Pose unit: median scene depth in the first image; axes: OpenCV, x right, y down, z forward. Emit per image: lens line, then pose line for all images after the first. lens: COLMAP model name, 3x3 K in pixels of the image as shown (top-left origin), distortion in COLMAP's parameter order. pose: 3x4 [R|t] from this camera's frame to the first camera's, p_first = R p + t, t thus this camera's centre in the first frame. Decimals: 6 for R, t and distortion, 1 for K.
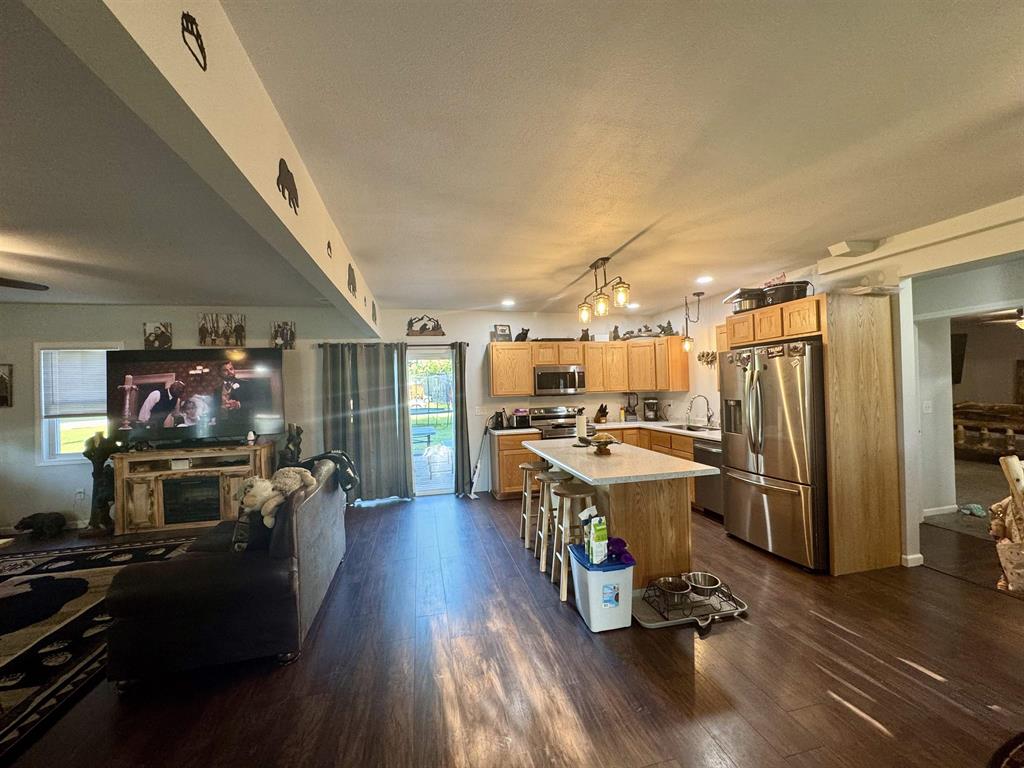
lens RADIAL K [[410.8, 0, 510.6], [0, 410.8, 383.6], [0, 0, 1]] dist [-0.002039, -0.000491]
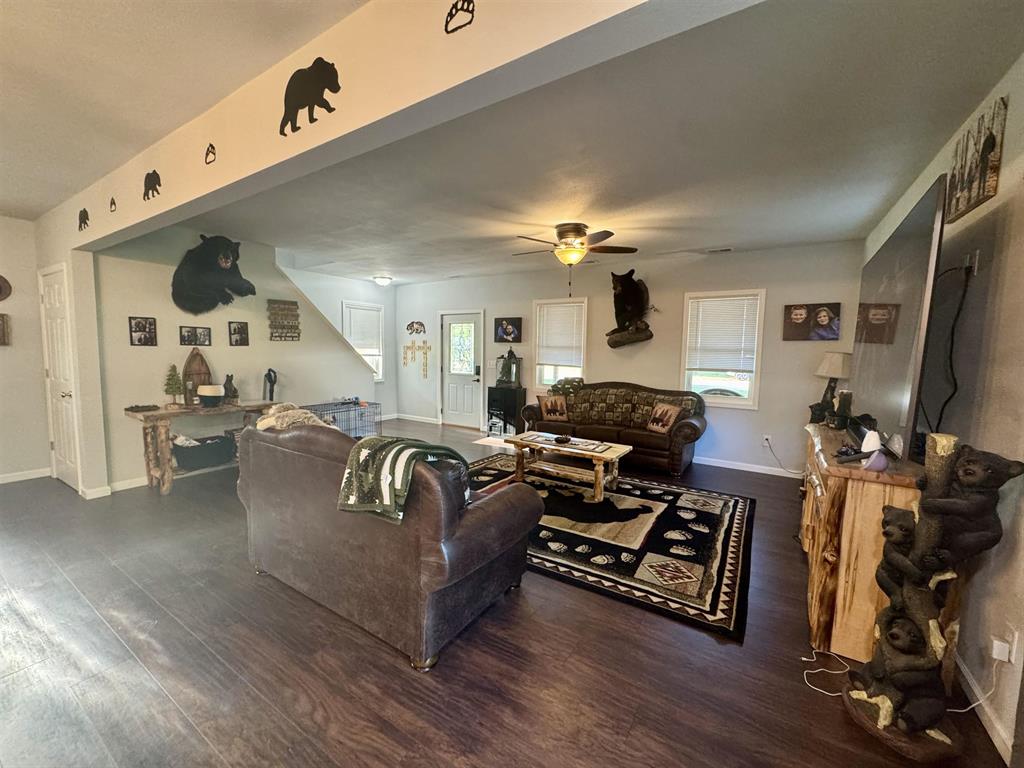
lens RADIAL K [[410.8, 0, 513.9], [0, 410.8, 386.3], [0, 0, 1]] dist [-0.002039, -0.000491]
pose [[-0.698084, 0.104508, -0.708348, -0.114819], [0.023702, 0.992121, 0.123017, -0.008352], [0.715624, 0.069087, -0.695061, 1.351254]]
